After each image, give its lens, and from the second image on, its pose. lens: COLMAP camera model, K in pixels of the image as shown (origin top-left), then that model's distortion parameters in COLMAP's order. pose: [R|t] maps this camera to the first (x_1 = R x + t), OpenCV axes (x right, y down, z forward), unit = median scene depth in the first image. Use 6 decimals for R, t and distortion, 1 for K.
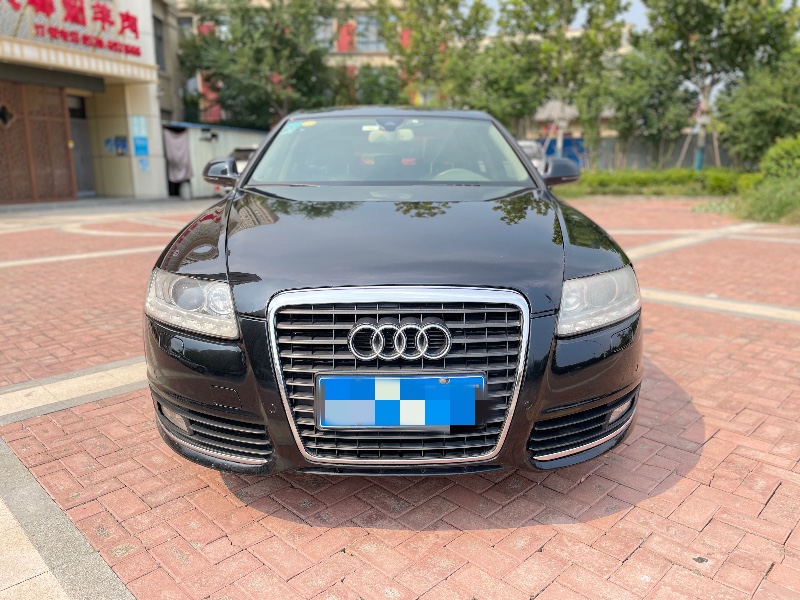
lens RADIAL K [[602.4, 0, 406.1], [0, 602.4, 298.3], [0, 0, 1]] dist [0.072915, -0.094682]
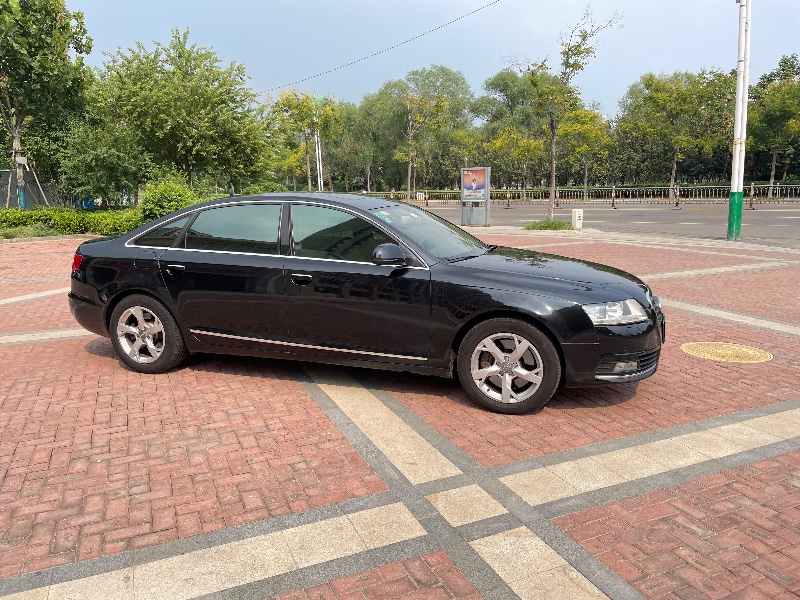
lens RADIAL K [[602.4, 0, 406.1], [0, 602.4, 298.3], [0, 0, 1]] dist [0.072915, -0.094682]
pose [[0.353621, -0.172483, 0.919348, -0.247533], [0.214076, 0.971689, 0.099960, -0.038720], [-0.910562, 0.161463, 0.380535, 0.084719]]
